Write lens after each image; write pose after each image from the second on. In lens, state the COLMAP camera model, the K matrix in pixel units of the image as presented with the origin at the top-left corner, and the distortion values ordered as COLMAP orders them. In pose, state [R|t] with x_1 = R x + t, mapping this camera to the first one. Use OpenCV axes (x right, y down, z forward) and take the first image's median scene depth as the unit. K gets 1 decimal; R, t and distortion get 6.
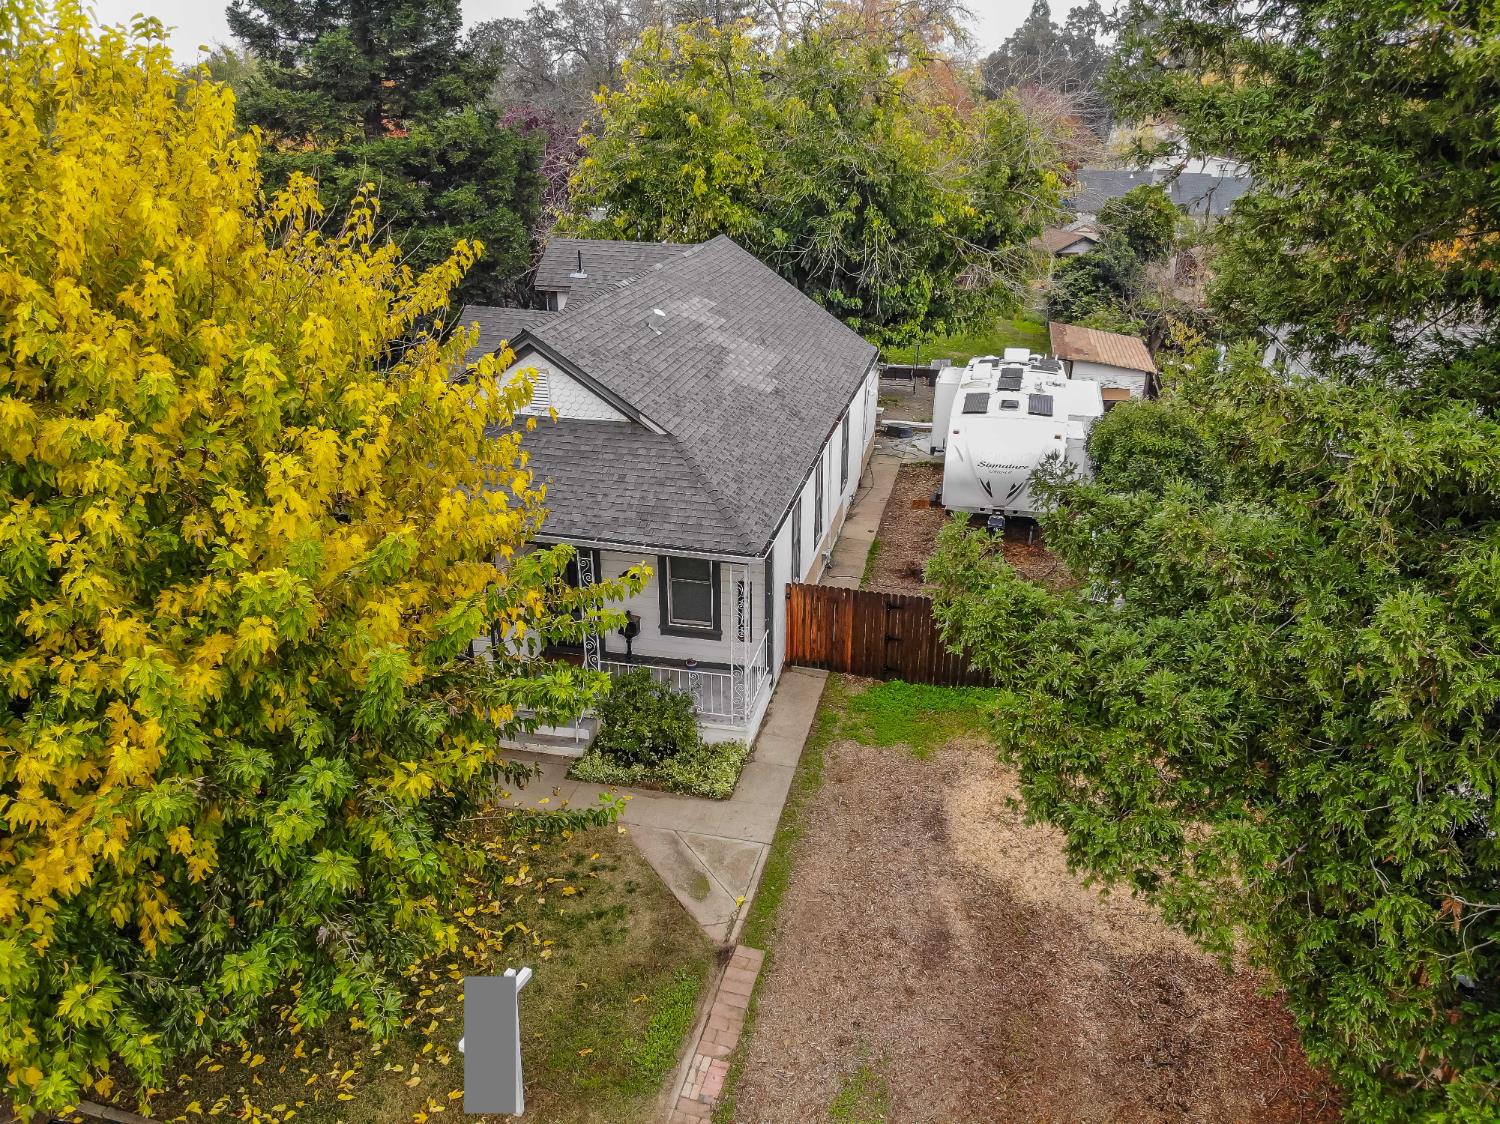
lens RADIAL K [[1102.3, 0, 750.0], [0, 1102.3, 562.0], [0, 0, 1]] dist [0.087971, -0.245170]
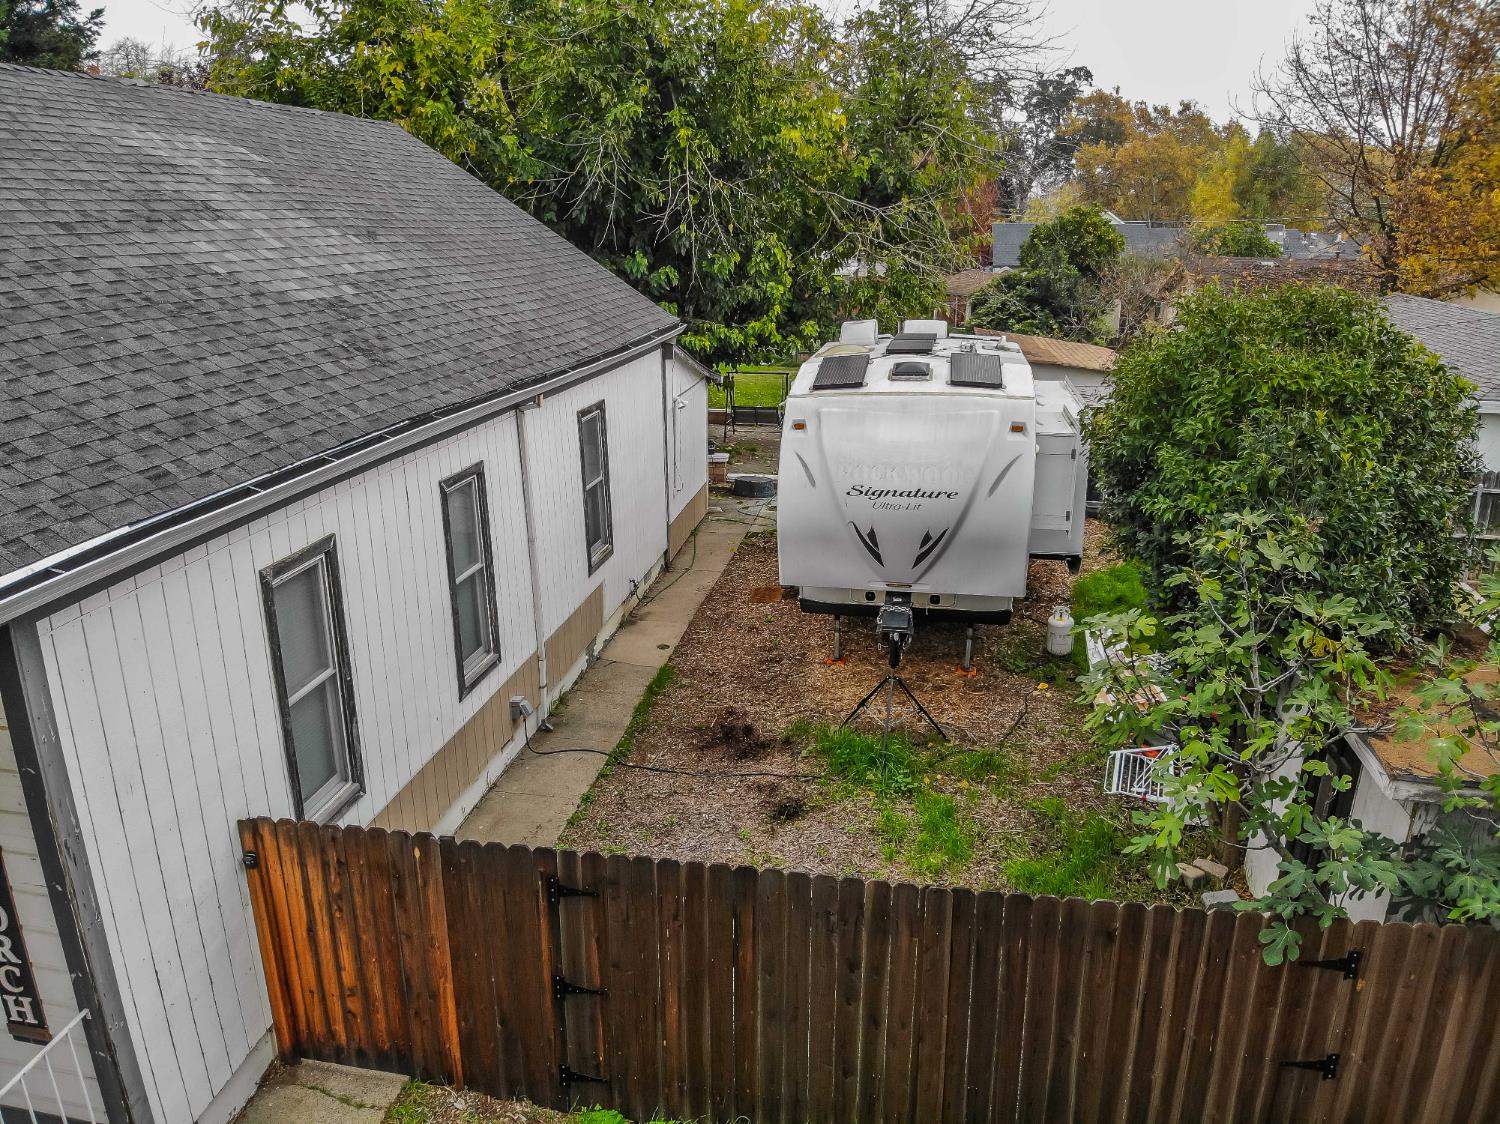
lens RADIAL K [[1102.3, 0, 750.0], [0, 1102.3, 562.0], [0, 0, 1]] dist [0.087971, -0.245170]
pose [[0.997446, -0.027407, 0.065961, 0.134866], [0.034162, 0.994037, -0.103556, -0.014441], [-0.062729, 0.105544, 0.992434, 0.554477]]
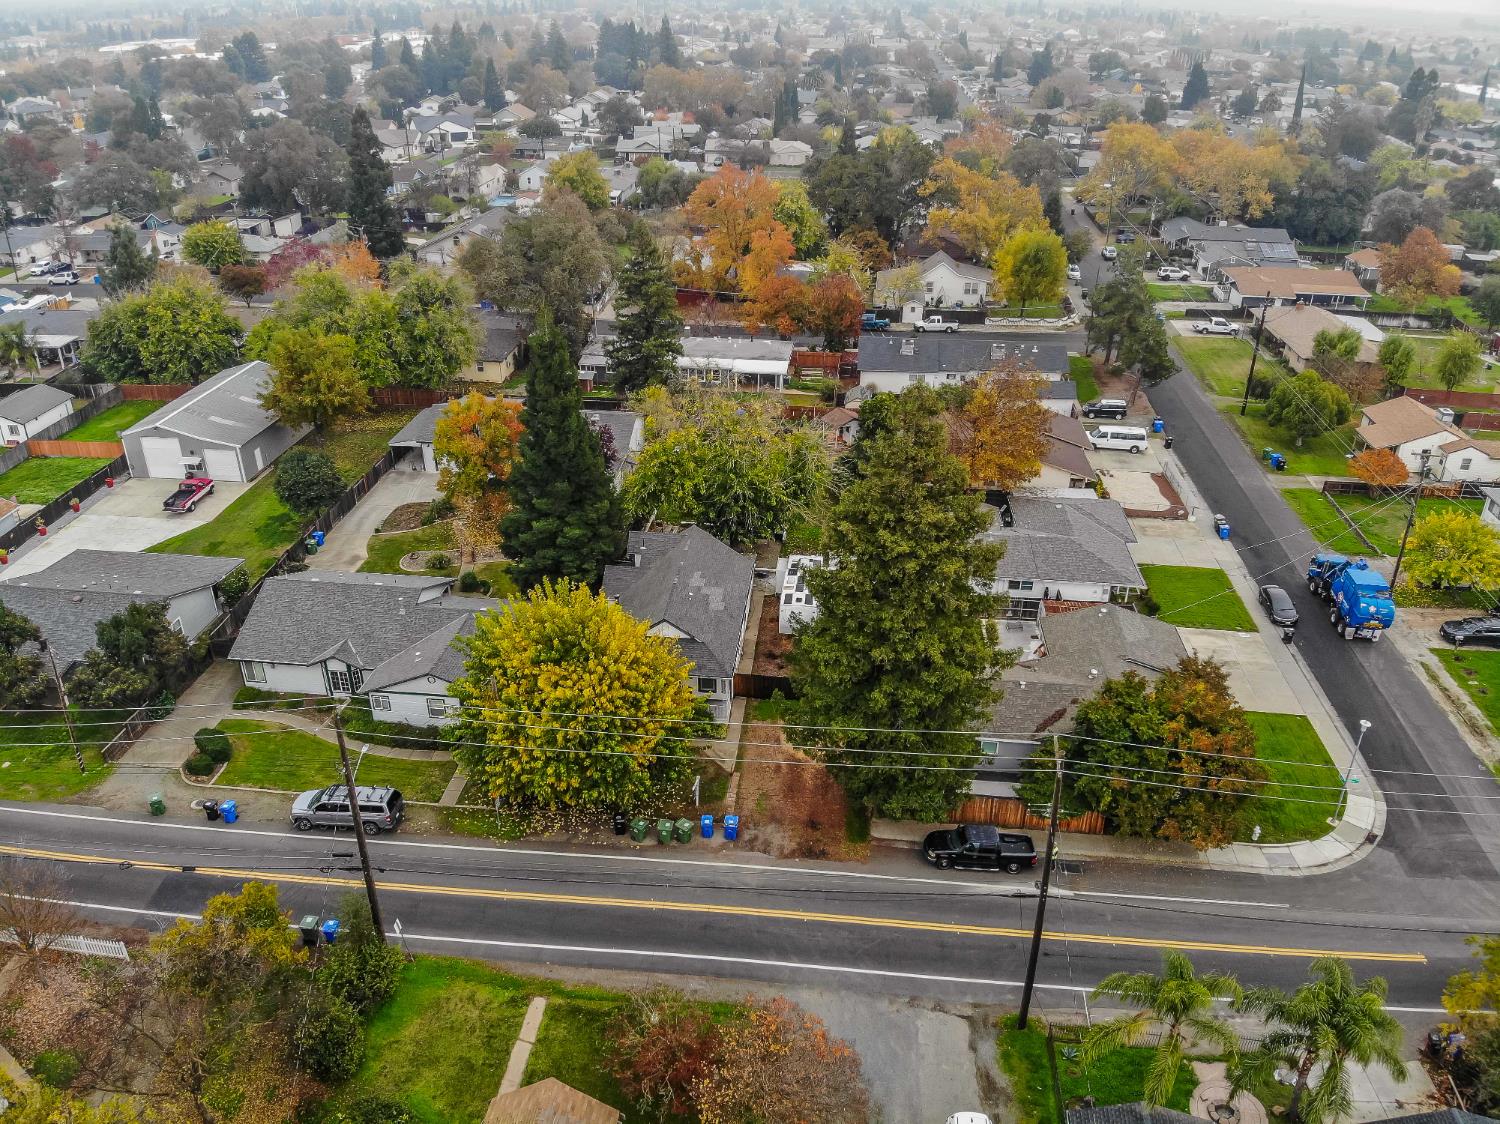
lens RADIAL K [[1102.3, 0, 750.0], [0, 1102.3, 562.0], [0, 0, 1]] dist [0.087971, -0.245170]
pose [[0.991559, -0.059903, 0.114985, -0.245513], [0.048875, 0.994138, 0.096442, -0.554141], [-0.120089, -0.090008, 0.988674, -2.003685]]
